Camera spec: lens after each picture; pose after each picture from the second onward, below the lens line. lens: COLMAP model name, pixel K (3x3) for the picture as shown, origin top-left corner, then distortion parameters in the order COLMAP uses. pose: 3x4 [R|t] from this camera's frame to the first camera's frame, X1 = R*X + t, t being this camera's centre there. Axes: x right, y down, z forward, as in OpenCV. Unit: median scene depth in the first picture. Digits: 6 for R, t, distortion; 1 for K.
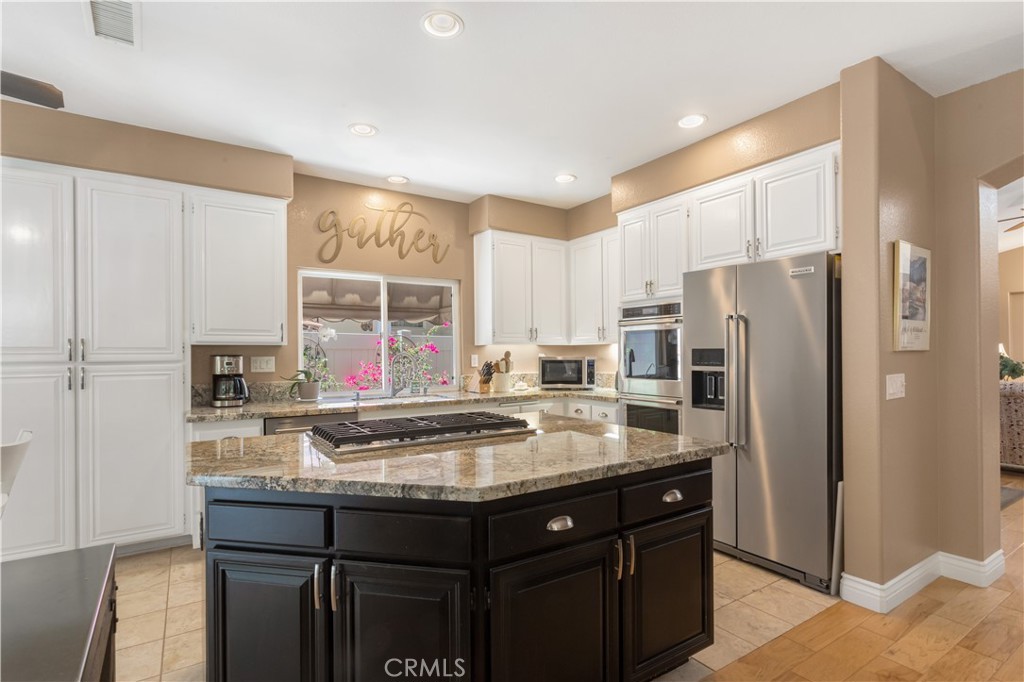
lens RADIAL K [[496.8, 0, 505.8], [0, 496.8, 348.8], [0, 0, 1]] dist [0.000834, 0.002218]
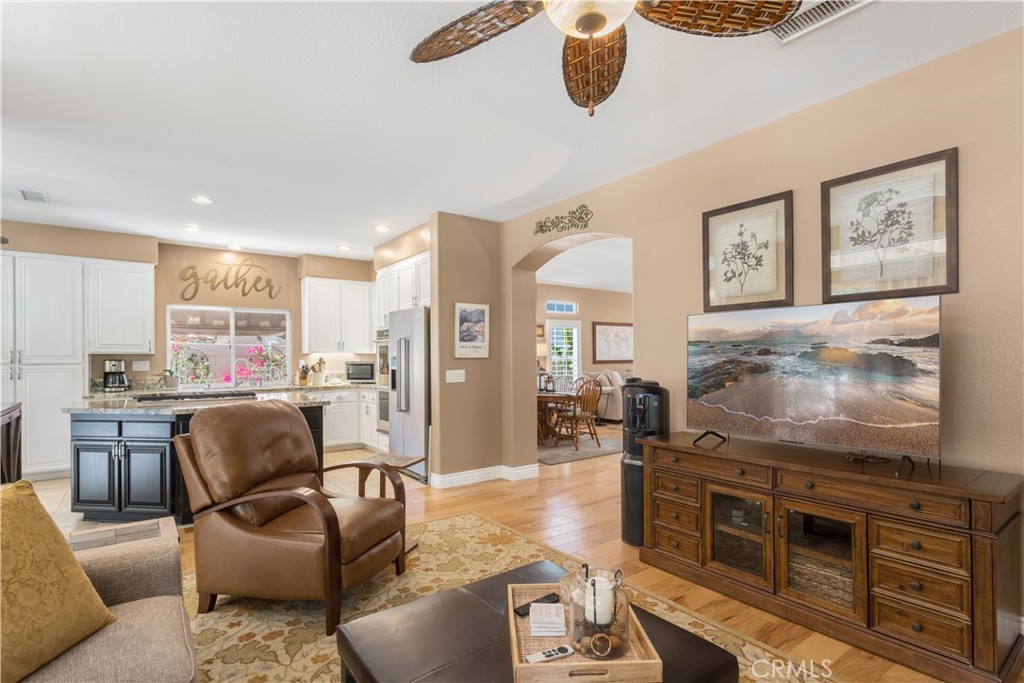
lens RADIAL K [[496.8, 0, 502.5], [0, 496.8, 356.4], [0, 0, 1]] dist [0.000834, 0.002218]
pose [[0.998369, 0.001317, 0.057067, 0.566097], [-0.001579, 0.999988, 0.004558, -0.007855], [-0.057061, -0.004641, 0.998360, -0.641169]]
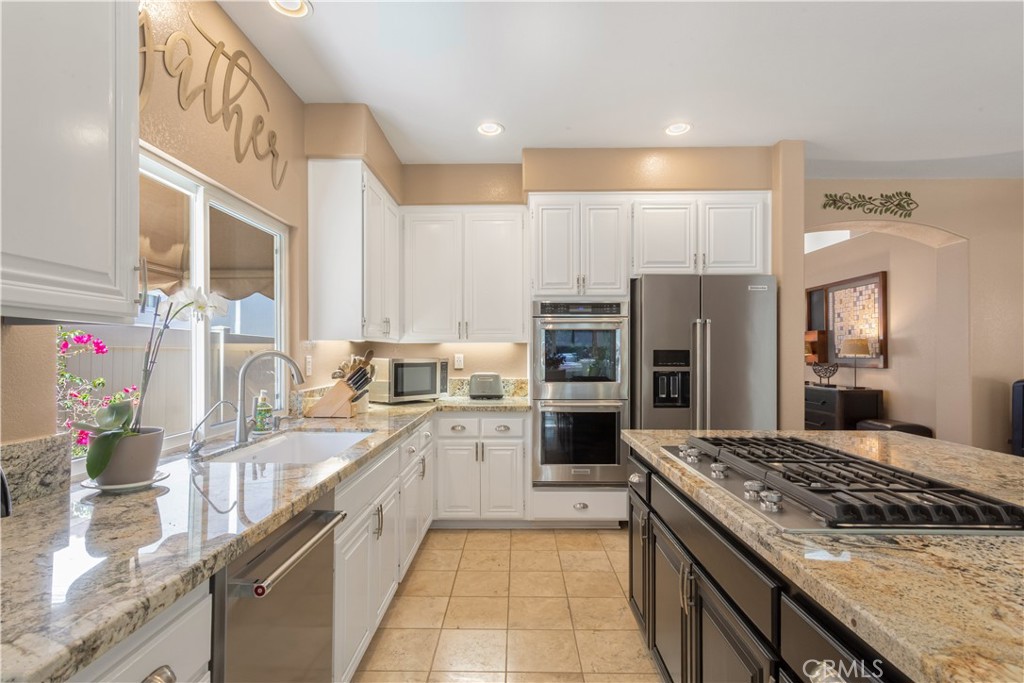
lens RADIAL K [[496.8, 0, 504.7], [0, 496.8, 345.7], [0, 0, 1]] dist [0.000834, 0.002218]
pose [[0.552958, 0.016127, 0.833053, -0.546891], [-0.008939, 0.999870, -0.013422, 0.006780], [-0.833161, -0.000025, 0.553030, 0.589667]]
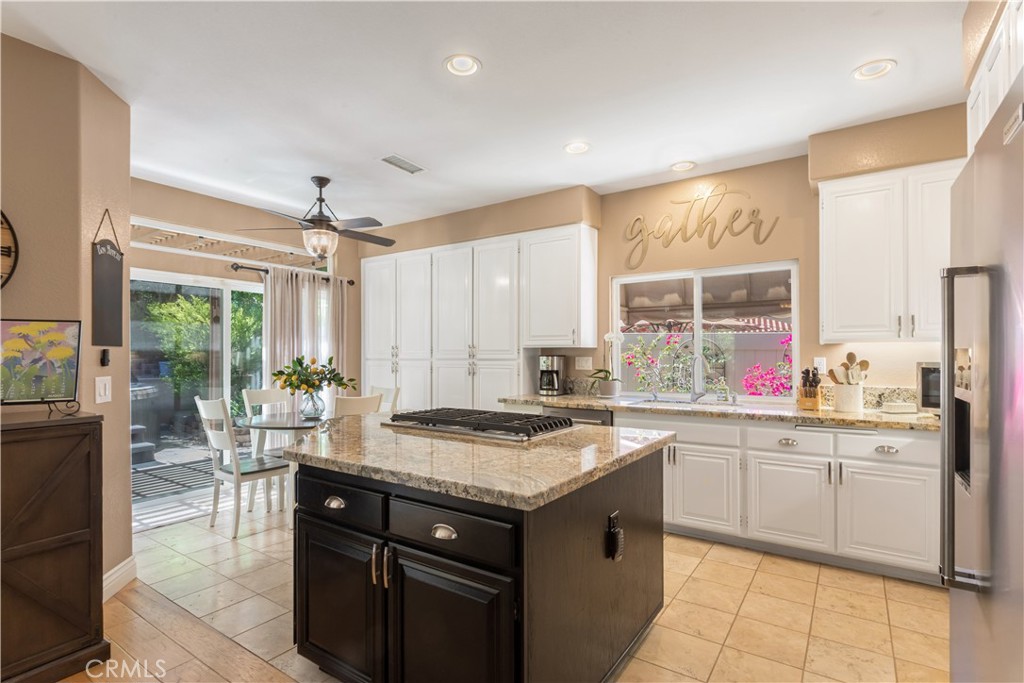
lens RADIAL K [[496.8, 0, 518.0], [0, 496.8, 353.9], [0, 0, 1]] dist [0.000834, 0.002218]
pose [[0.394336, 0.004864, -0.918953, 0.549284], [0.005424, 0.999956, 0.007620, -0.001822], [0.918950, -0.007989, 0.394293, 0.379964]]
